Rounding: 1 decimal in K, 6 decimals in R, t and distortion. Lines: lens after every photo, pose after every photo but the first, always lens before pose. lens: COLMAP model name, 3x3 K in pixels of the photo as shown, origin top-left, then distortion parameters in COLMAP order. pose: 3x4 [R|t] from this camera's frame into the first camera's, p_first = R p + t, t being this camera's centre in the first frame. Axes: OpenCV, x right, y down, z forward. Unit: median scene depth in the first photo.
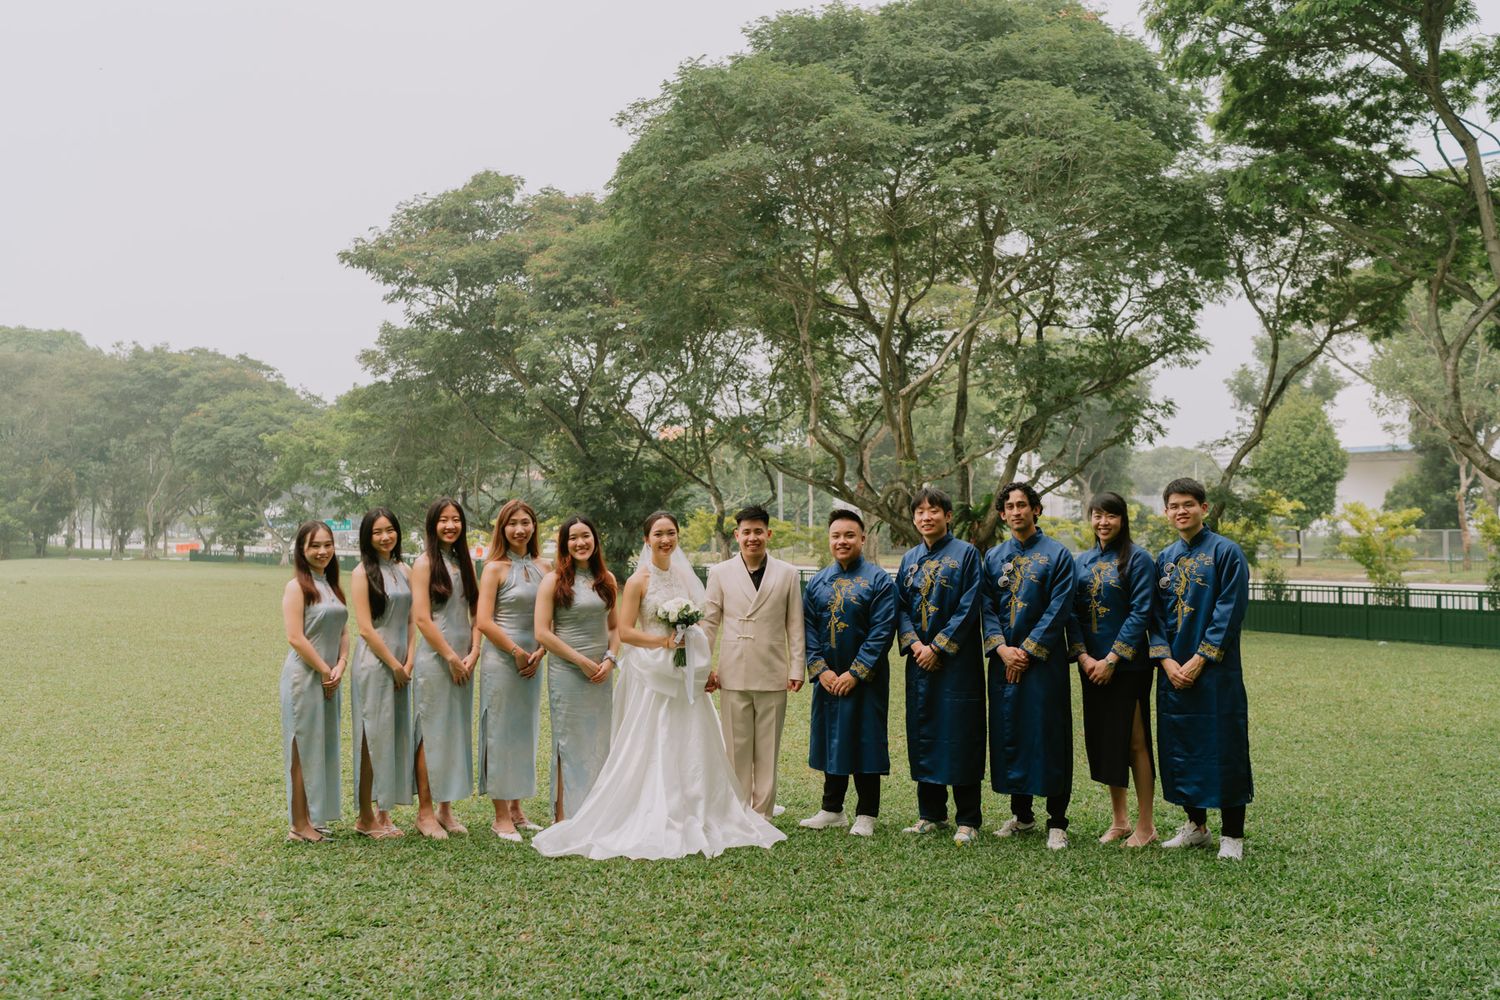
lens RADIAL K [[1457.0, 0, 788.8], [0, 1457.0, 496.4], [0, 0, 1]] dist [-0.013181, 0.001375]
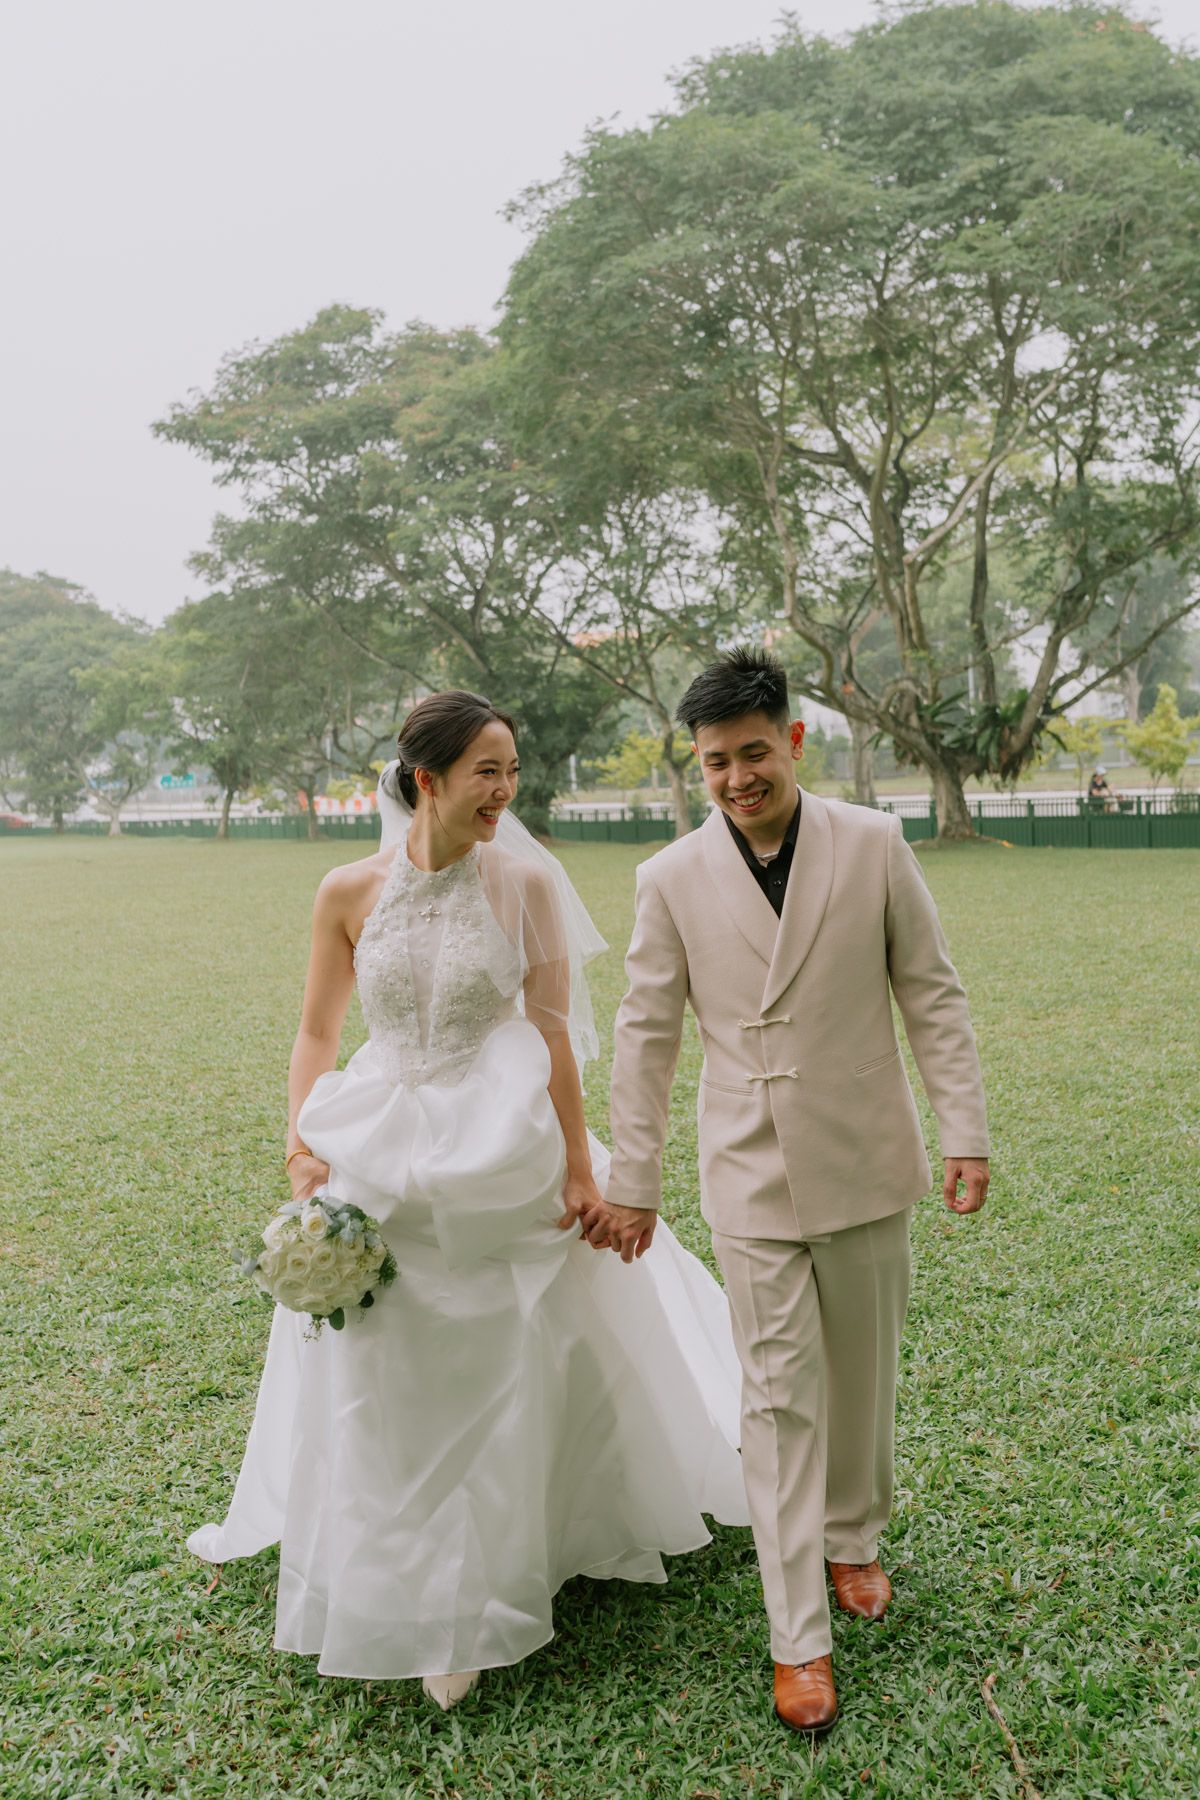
lens RADIAL K [[1836.5, 0, 658.4], [0, 1836.5, 859.1], [0, 0, 1]] dist [-0.026298, 0.004448]
pose [[0.997393, -0.054072, -0.047779, -0.009410], [0.057618, 0.995422, 0.076262, 0.002079], [0.043437, -0.078817, 0.995942, 0.033580]]
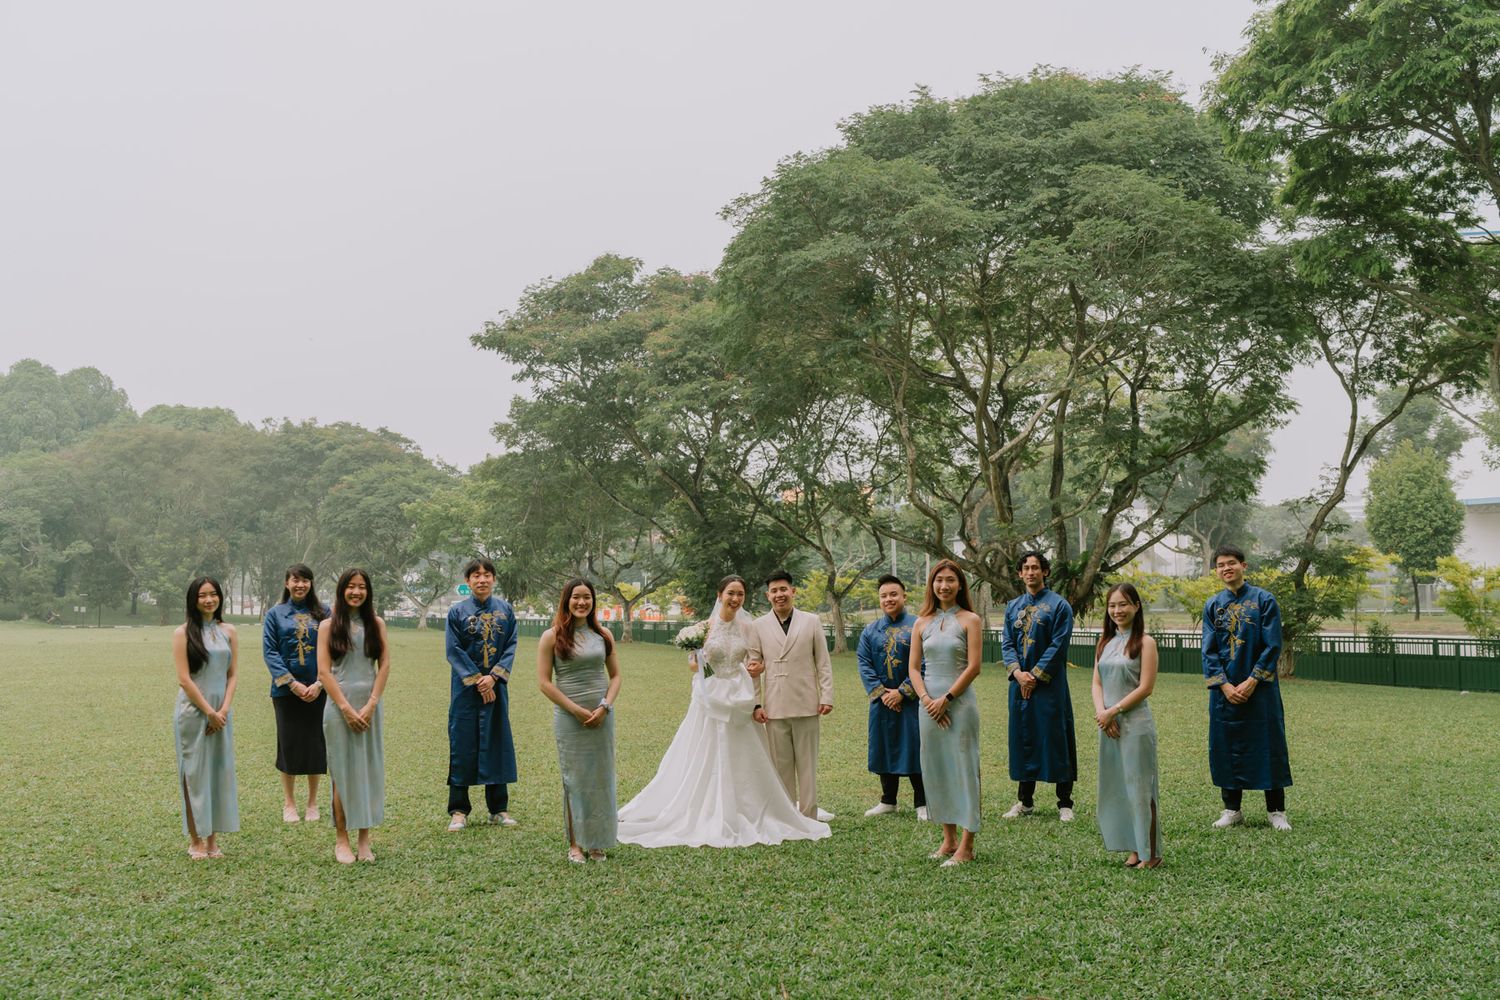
lens RADIAL K [[1481.4, 0, 784.1], [0, 1481.4, 501.8], [0, 0, 1]] dist [-0.022686, 0.000839]
pose [[0.995693, -0.016094, -0.091300, 0.018040], [0.012718, 0.999218, -0.037436, -0.000912], [0.091831, 0.036114, 0.995119, -0.062842]]
